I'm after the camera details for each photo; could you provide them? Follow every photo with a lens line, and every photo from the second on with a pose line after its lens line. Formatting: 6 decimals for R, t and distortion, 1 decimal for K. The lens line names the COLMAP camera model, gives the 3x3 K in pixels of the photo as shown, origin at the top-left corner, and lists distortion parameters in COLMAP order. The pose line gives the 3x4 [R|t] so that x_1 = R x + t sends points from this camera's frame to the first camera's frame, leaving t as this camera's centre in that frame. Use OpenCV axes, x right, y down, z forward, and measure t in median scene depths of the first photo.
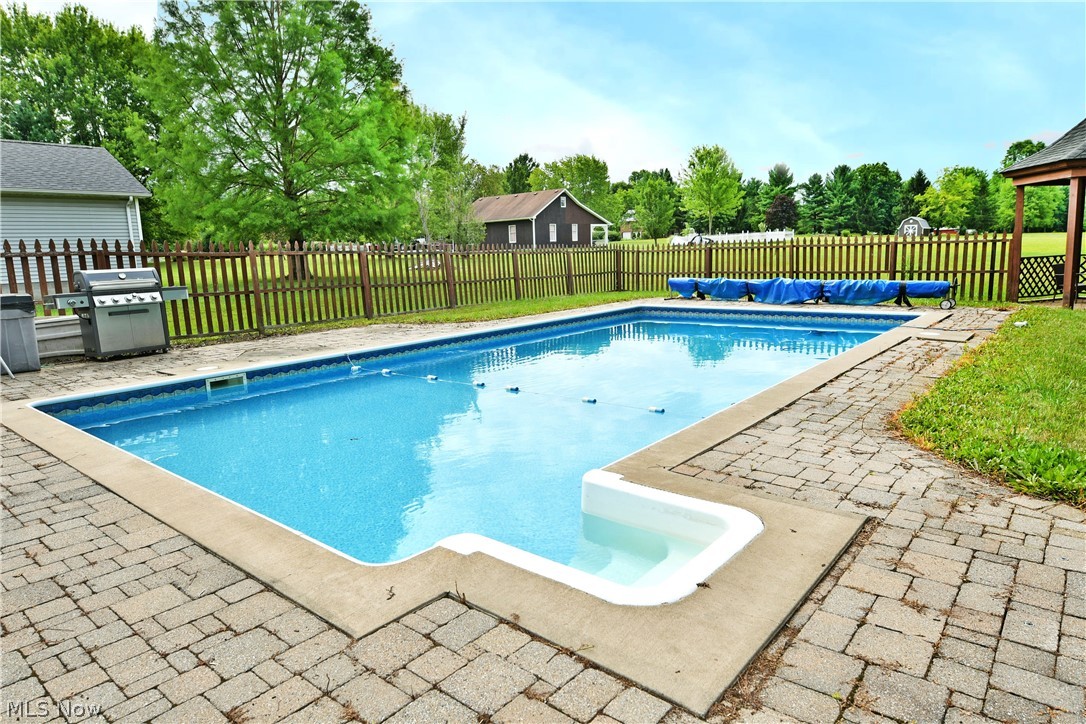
lens RADIAL K [[639.3, 0, 537.8], [0, 639.3, 360.5], [0, 0, 1]] dist [-0.024512, 0.001331]
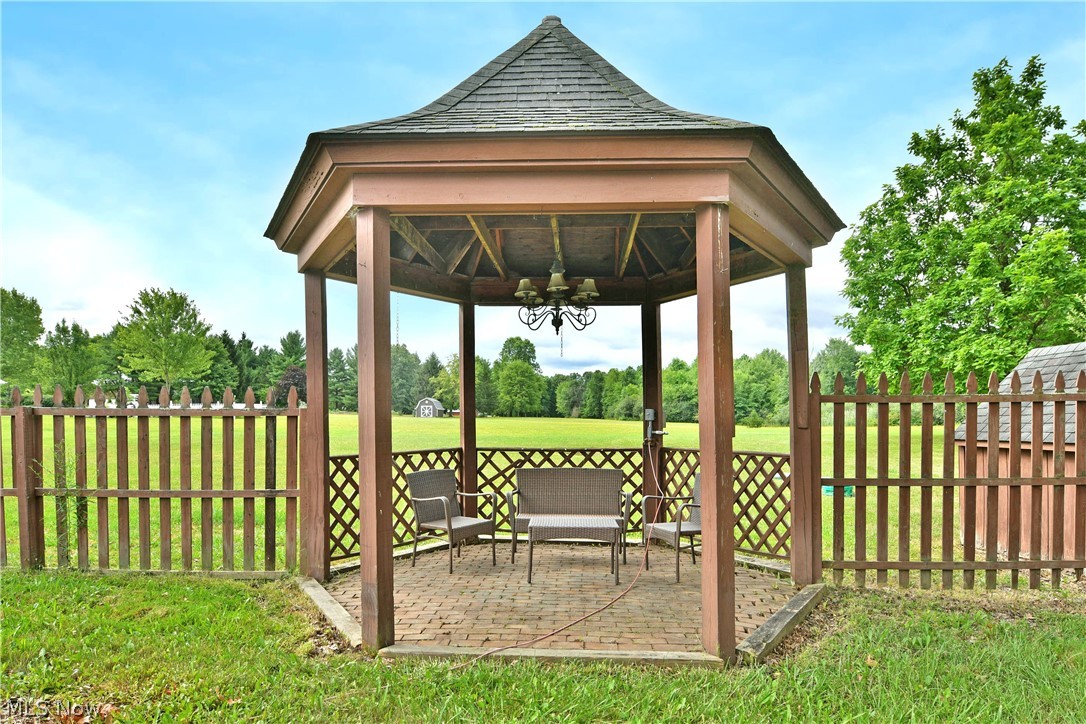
lens RADIAL K [[639.3, 0, 537.8], [0, 639.3, 360.5], [0, 0, 1]] dist [-0.024512, 0.001331]
pose [[0.792693, 0.091388, 0.602732, 0.112330], [0.075633, 0.966318, -0.245986, -0.020775], [-0.604911, 0.240578, 0.759082, 0.107058]]
